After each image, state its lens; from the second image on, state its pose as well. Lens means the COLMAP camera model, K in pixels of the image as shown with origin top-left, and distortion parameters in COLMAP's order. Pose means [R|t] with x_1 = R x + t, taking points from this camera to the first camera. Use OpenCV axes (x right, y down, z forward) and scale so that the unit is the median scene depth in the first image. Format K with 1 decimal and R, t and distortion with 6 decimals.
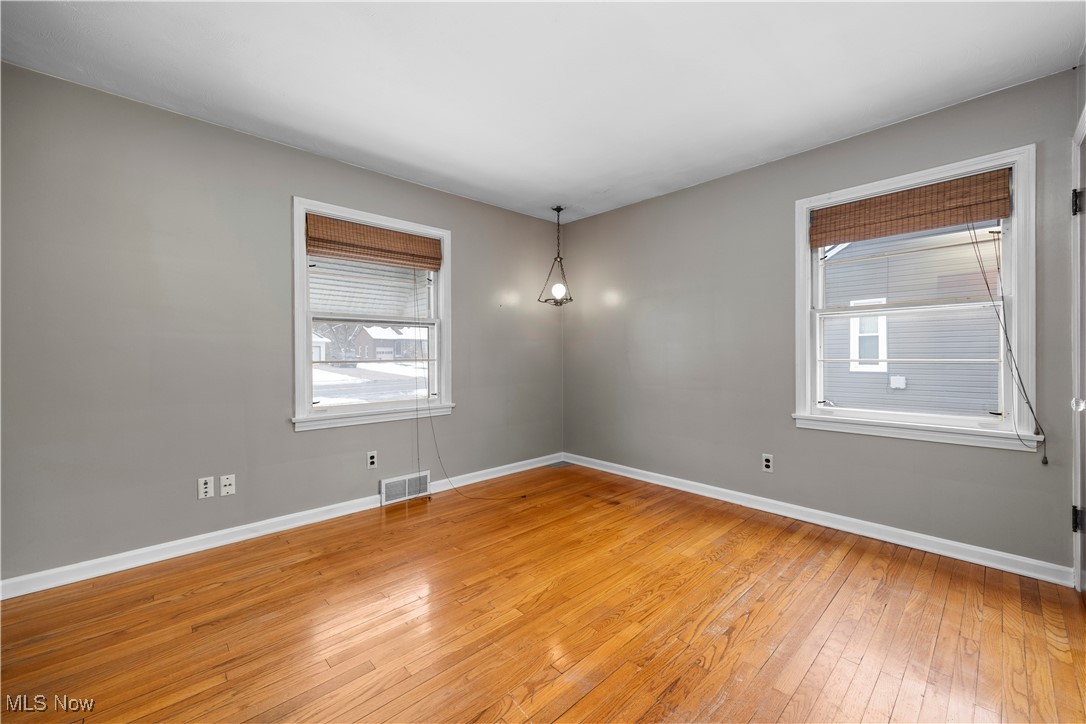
lens RADIAL K [[440.0, 0, 540.6], [0, 440.0, 358.2], [0, 0, 1]] dist [0.001221, -0.000038]
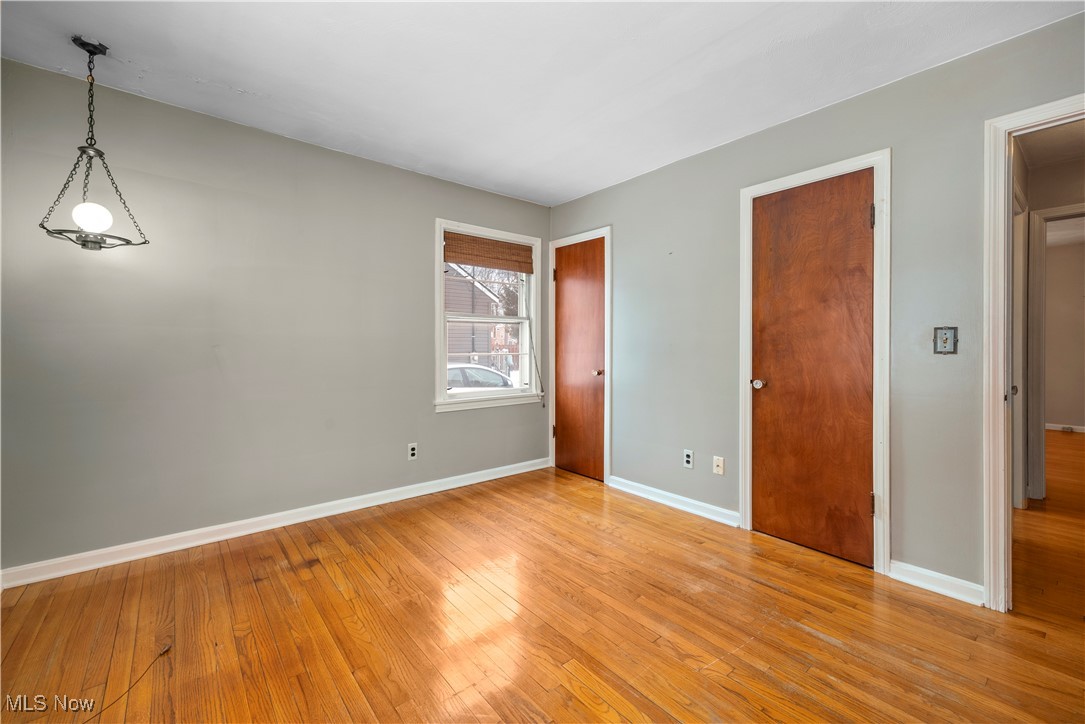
lens RADIAL K [[433.7, 0, 565.5], [0, 433.7, 347.6], [0, 0, 1]] dist [0.001667, 0.000157]
pose [[0.037144, 0.004653, 0.999299, -0.556634], [0.007952, 0.999956, -0.004951, -0.006004], [-0.999278, 0.008131, 0.037105, 0.626306]]
